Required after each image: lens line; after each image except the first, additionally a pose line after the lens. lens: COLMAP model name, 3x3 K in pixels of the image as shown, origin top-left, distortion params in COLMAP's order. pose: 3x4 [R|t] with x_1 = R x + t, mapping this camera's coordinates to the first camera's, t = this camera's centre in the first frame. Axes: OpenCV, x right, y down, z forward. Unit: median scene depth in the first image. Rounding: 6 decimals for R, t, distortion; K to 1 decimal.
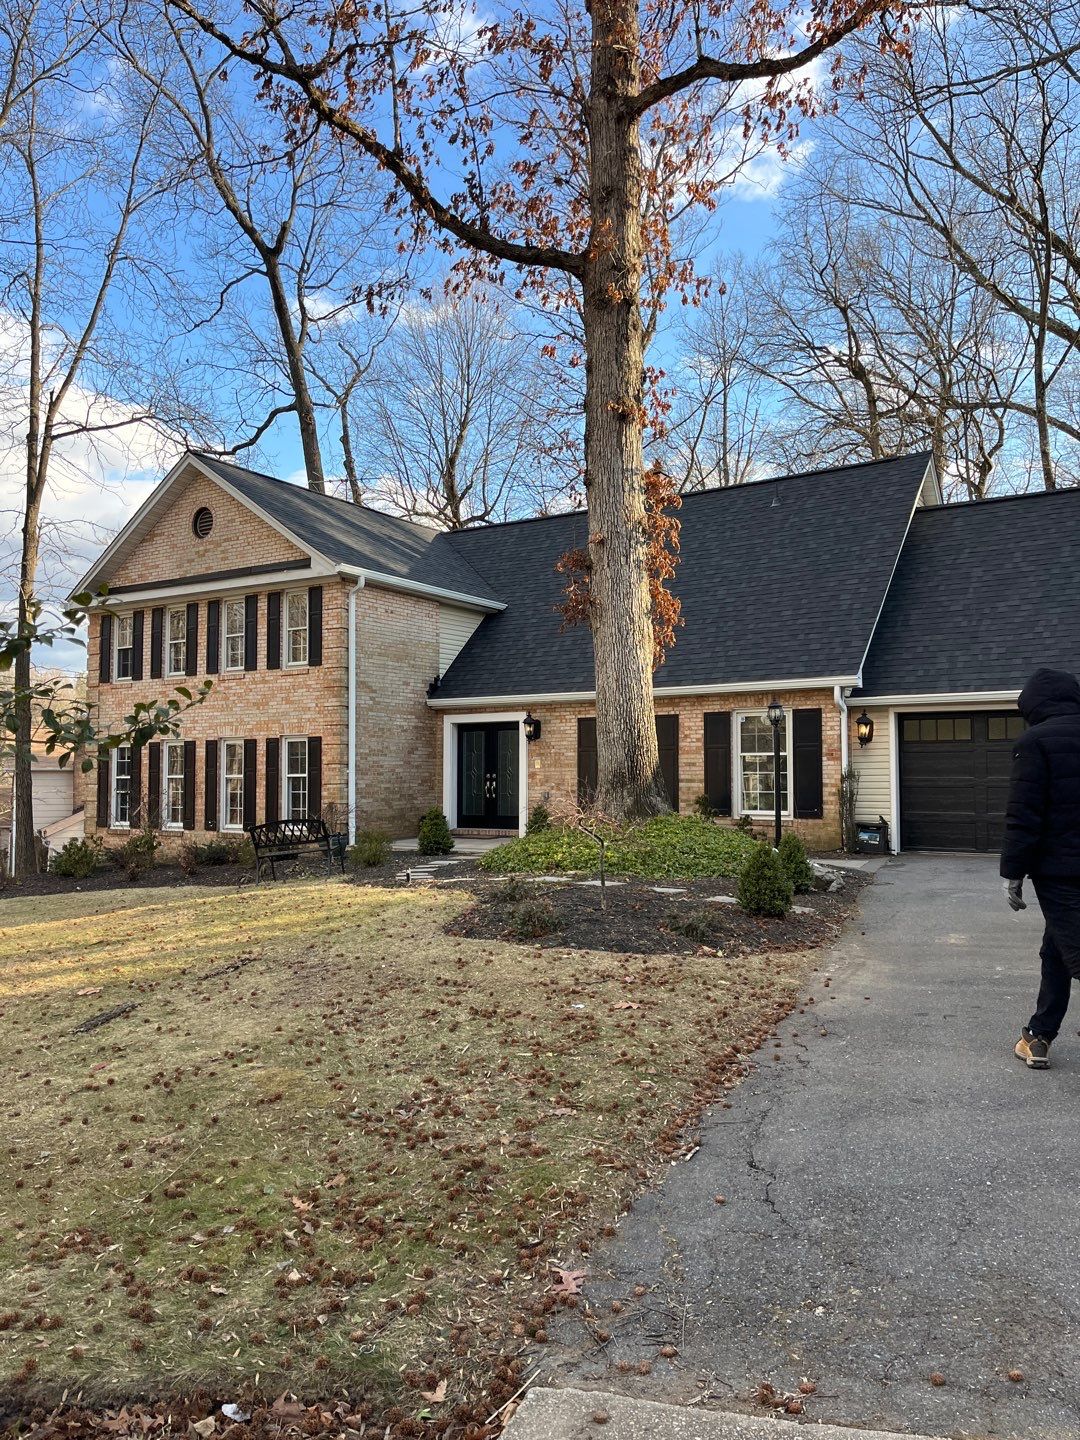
lens RADIAL K [[1091.6, 0, 552.1], [0, 1091.6, 734.0], [0, 0, 1]] dist [0.091391, -0.115638]
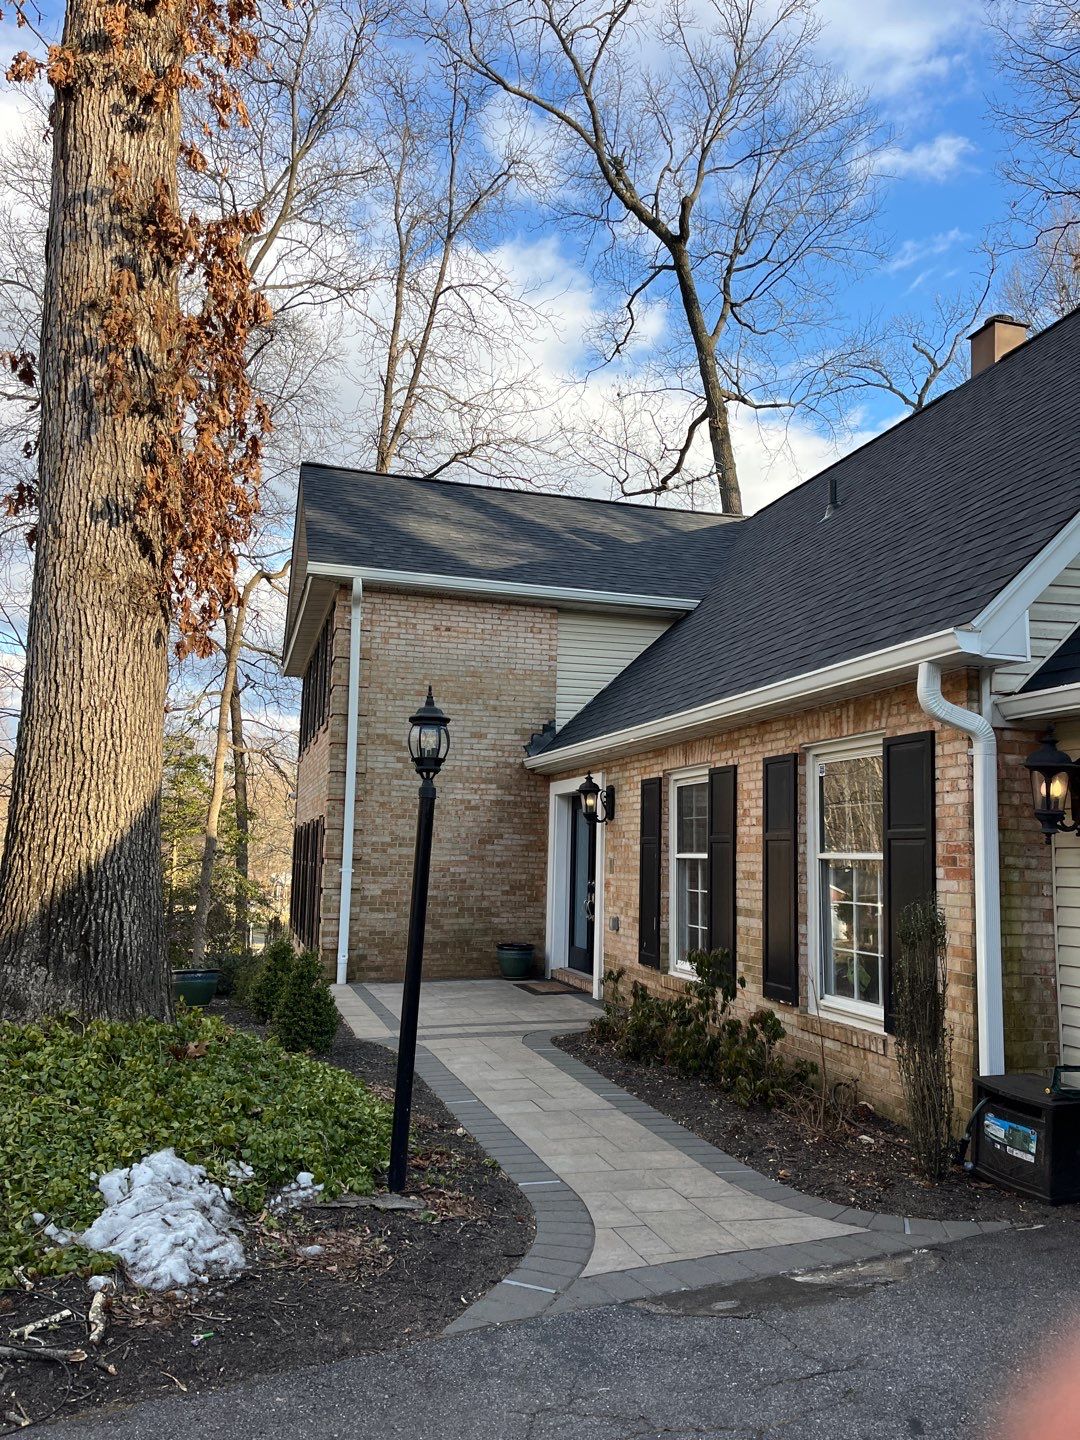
lens RADIAL K [[1091.6, 0, 529.1], [0, 1091.6, 730.9], [0, 0, 1]] dist [0.091391, -0.115638]
pose [[0.754874, -0.059464, -0.653169, 0.313370], [0.009585, 0.996775, -0.079667, 0.003210], [0.655800, 0.053878, 0.753010, 0.528647]]
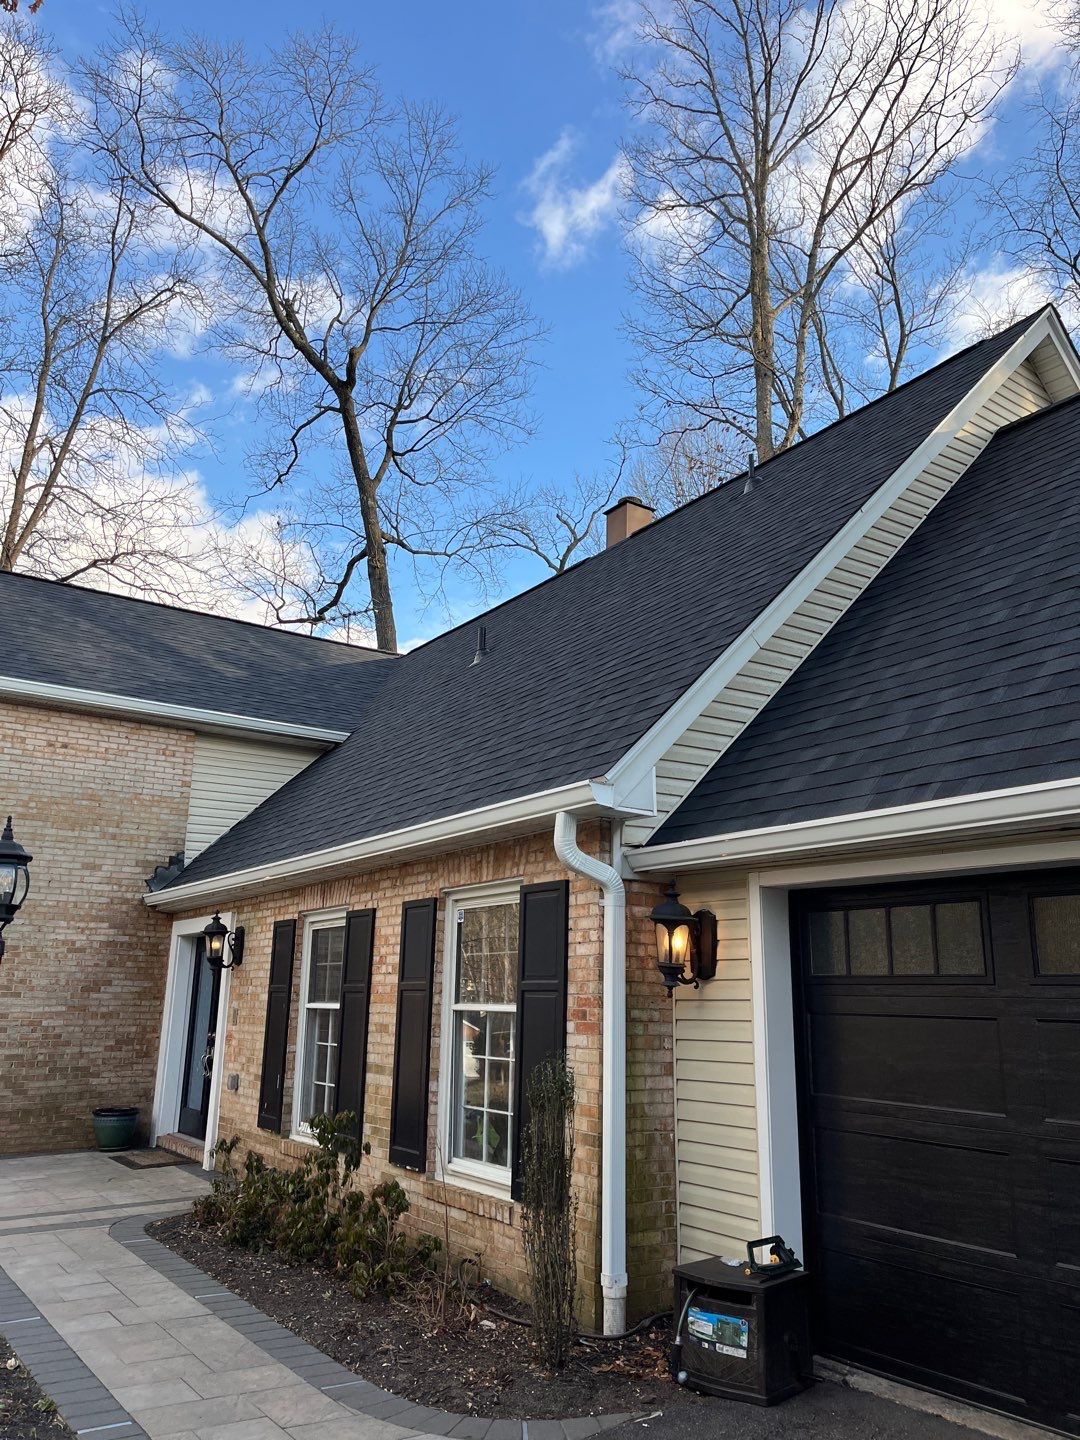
lens RADIAL K [[1091.6, 0, 529.6], [0, 1091.6, 732.2], [0, 0, 1]] dist [0.091391, -0.115638]
pose [[0.923113, -0.078532, -0.376425, 0.306569], [0.003897, 0.980783, -0.195061, -0.001006], [0.384509, 0.178596, 0.905680, 0.544433]]
